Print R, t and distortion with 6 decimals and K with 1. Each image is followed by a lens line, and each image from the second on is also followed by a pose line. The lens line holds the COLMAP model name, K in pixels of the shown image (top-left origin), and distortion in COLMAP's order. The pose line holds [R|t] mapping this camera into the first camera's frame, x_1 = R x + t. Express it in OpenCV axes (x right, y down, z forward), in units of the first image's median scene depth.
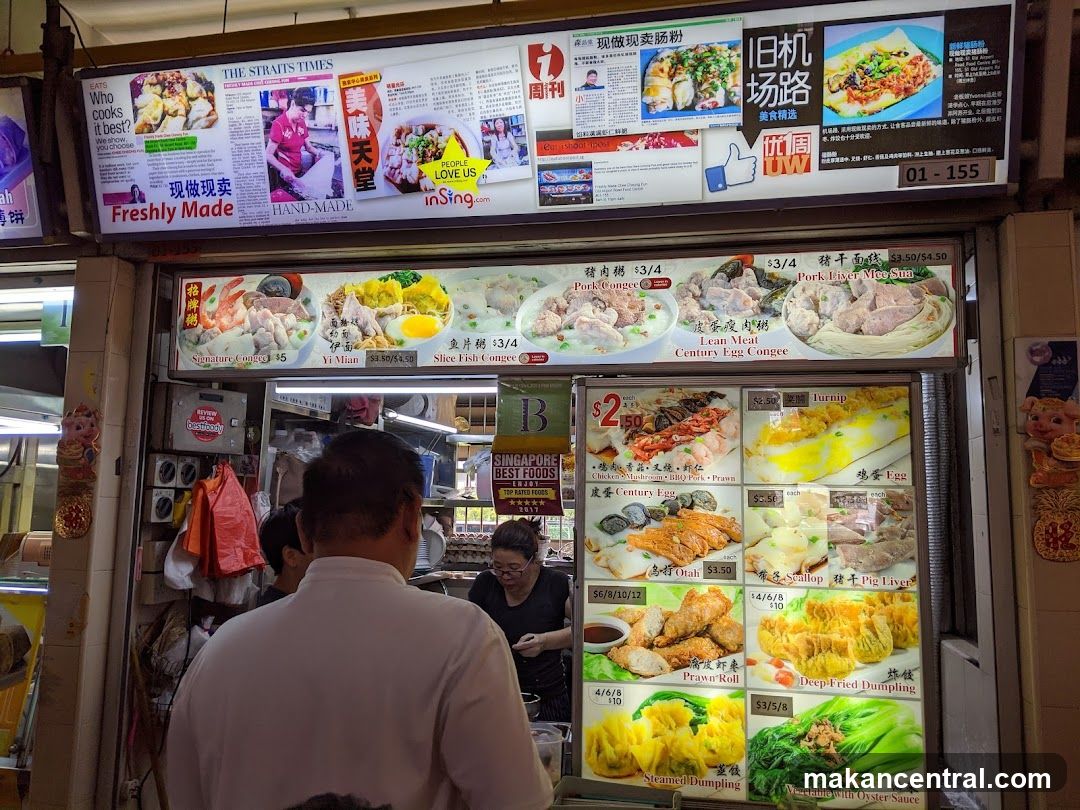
lens RADIAL K [[827.4, 0, 562.1], [0, 827.4, 401.4], [0, 0, 1]] dist [0.054326, -0.075158]
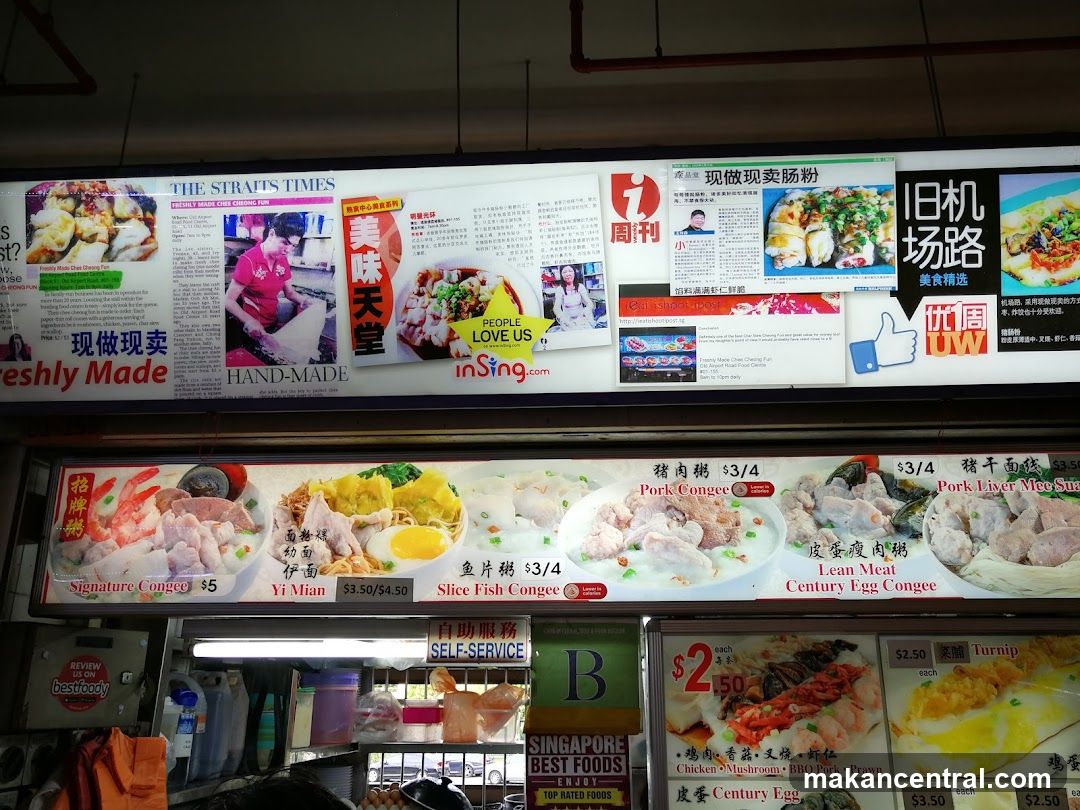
lens RADIAL K [[897.4, 0, 552.2], [0, 897.4, 416.0], [0, 0, 1]] dist [-0.026823, 0.077758]
pose [[0.989650, 0.028716, 0.140601, -0.188537], [-0.001049, 0.981197, -0.193008, -0.054917], [-0.143500, 0.190863, 0.971071, 0.249419]]
